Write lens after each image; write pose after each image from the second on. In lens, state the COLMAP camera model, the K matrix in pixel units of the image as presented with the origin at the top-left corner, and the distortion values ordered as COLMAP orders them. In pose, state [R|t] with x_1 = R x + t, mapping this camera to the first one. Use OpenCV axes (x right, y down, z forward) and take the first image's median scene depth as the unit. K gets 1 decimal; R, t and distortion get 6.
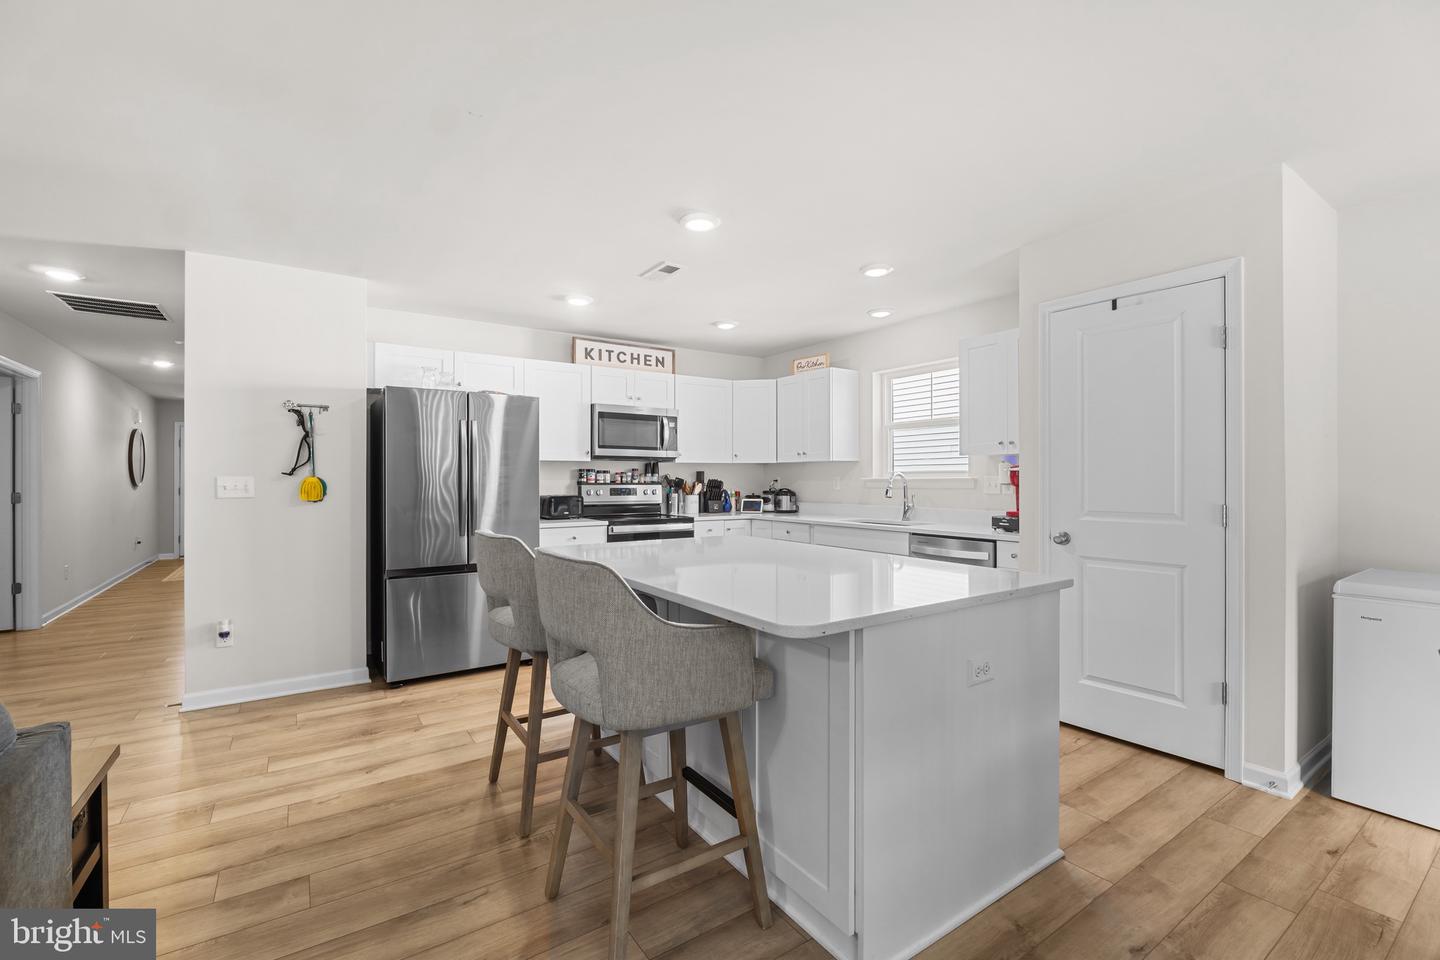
lens RADIAL K [[624.8, 0, 720.0], [0, 624.8, 480.0], [0, 0, 1]] dist [-0.002538, -0.000123]
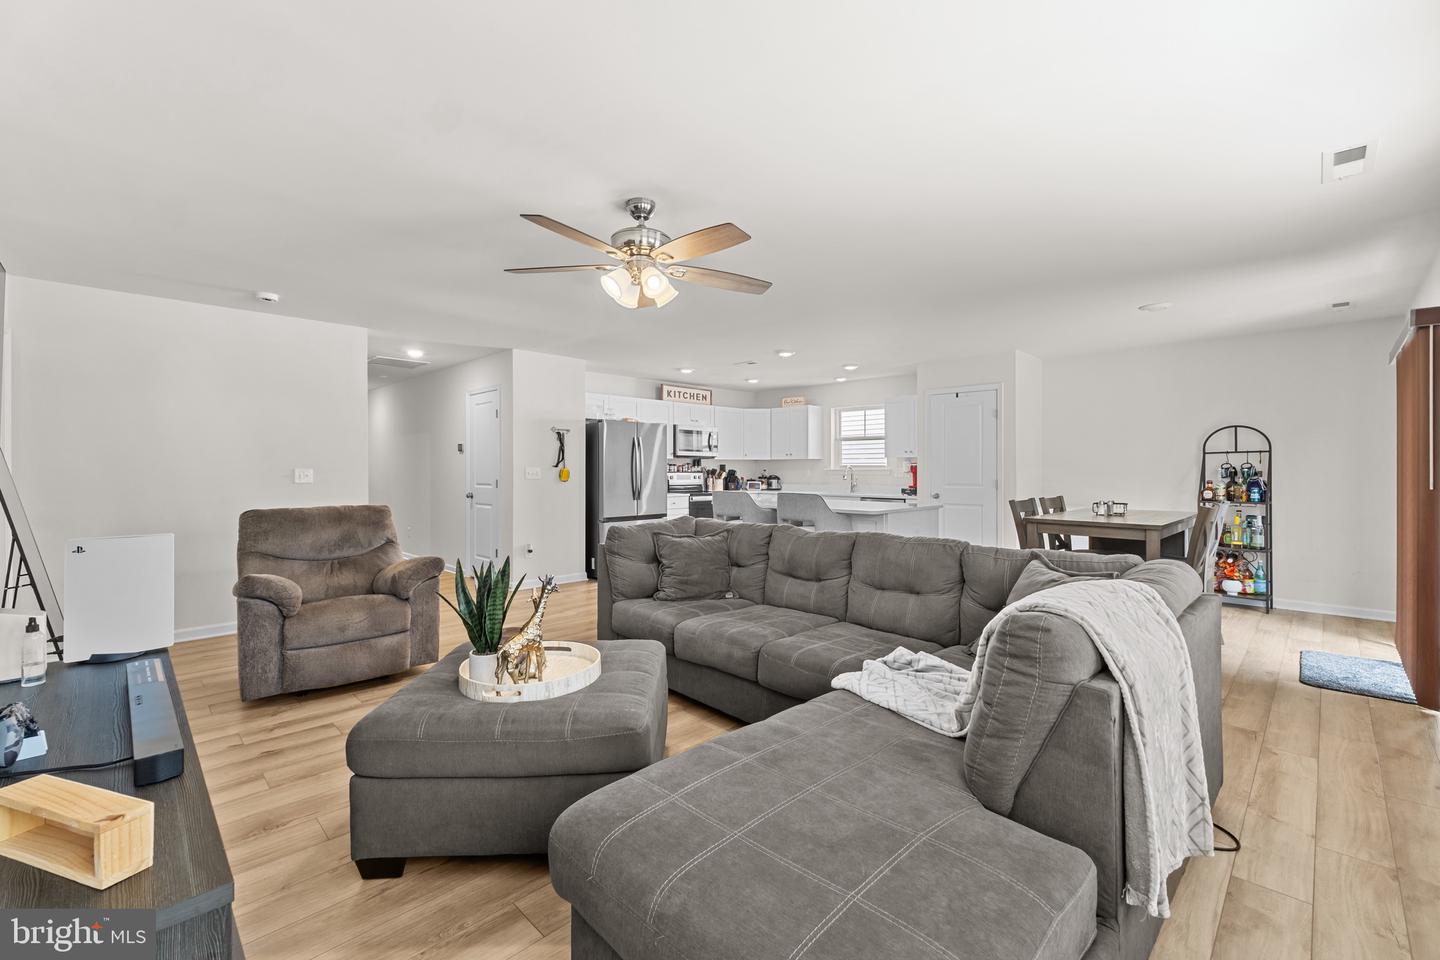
lens RADIAL K [[608.3, 0, 718.5], [0, 608.3, 466.4], [0, 0, 1]] dist [0.001433, 0.000062]
pose [[0.982674, 0.002799, 0.185320, -0.373553], [-0.001684, 0.999980, -0.006173, 0.000658], [-0.185333, 0.005754, 0.982659, -0.600365]]
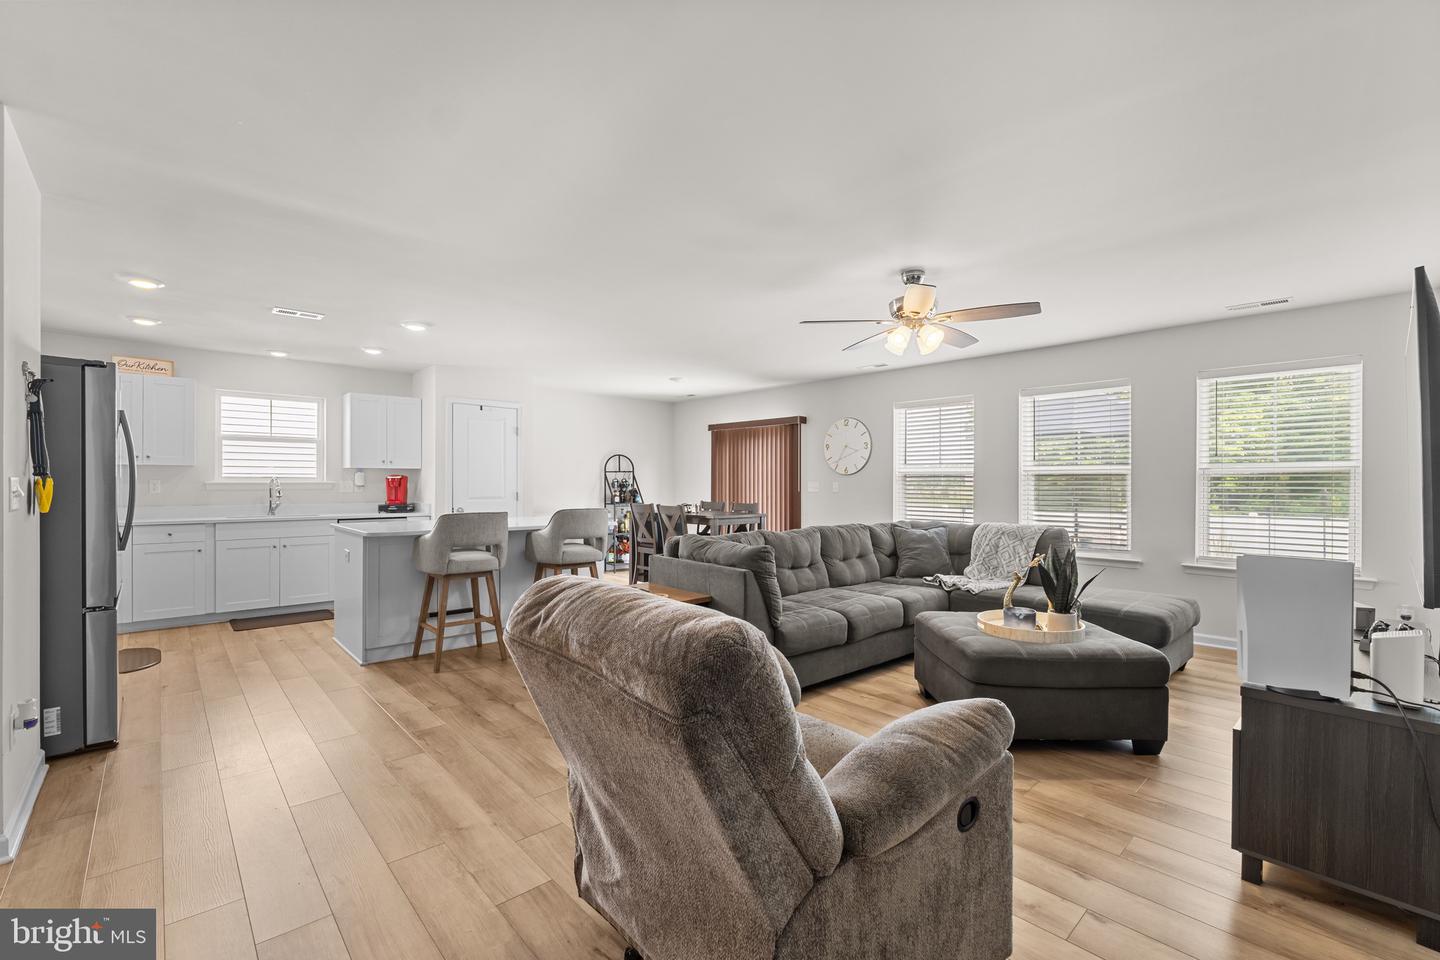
lens RADIAL K [[622.3, 0, 720.0], [0, 622.3, 480.0], [0, 0, 1]] dist [-0.000245, -0.000058]
pose [[-0.142015, 0.005053, 0.989852, -0.997064], [-0.001151, 0.999985, -0.005270, -0.001160], [-0.989864, -0.001888, -0.142007, 0.248306]]
